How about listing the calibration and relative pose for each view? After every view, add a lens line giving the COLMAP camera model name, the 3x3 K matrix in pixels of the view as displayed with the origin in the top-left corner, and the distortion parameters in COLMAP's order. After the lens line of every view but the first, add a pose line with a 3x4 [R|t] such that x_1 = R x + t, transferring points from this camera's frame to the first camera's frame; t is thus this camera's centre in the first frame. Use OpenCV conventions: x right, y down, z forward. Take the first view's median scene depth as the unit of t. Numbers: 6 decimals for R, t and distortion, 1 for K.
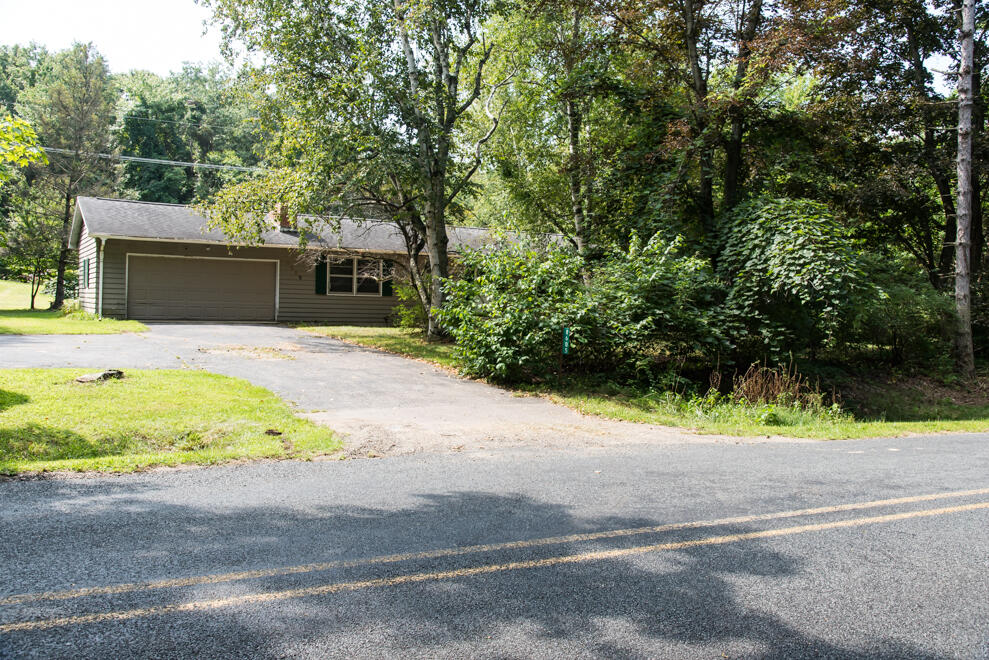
lens RADIAL K [[880.3, 0, 495.1], [0, 880.3, 330.6], [0, 0, 1]] dist [-0.053133, 0.030265]
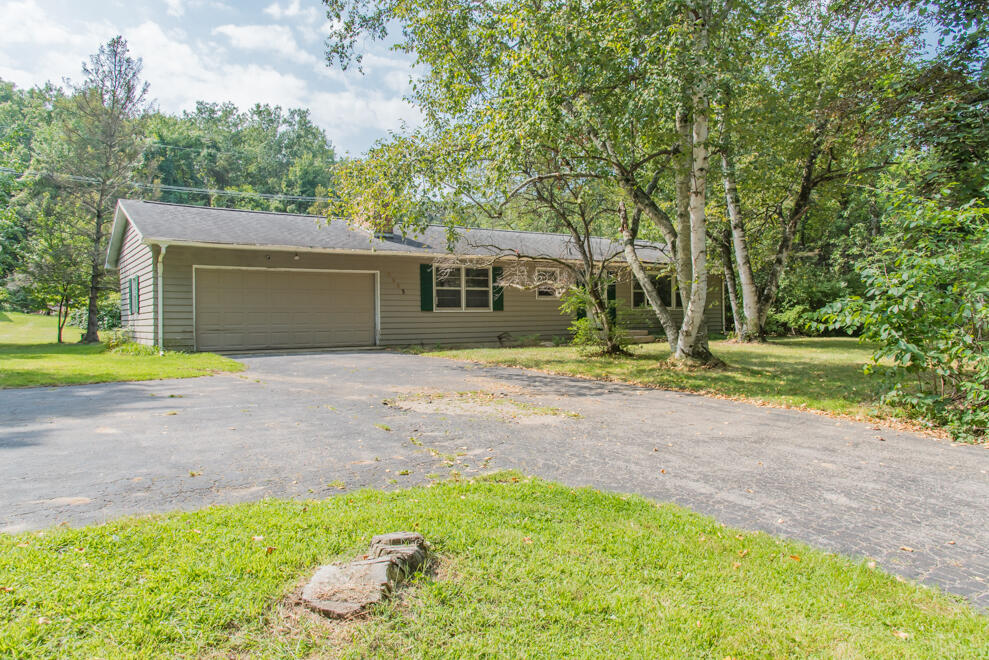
lens RADIAL K [[705.4, 0, 494.7], [0, 705.4, 329.3], [0, 0, 1]] dist [-0.015044, -0.015000]
pose [[0.996325, -0.040701, 0.075360, -0.181760], [0.042188, 0.998943, -0.018244, -0.009026], [-0.074538, 0.021357, 0.996989, 0.322696]]
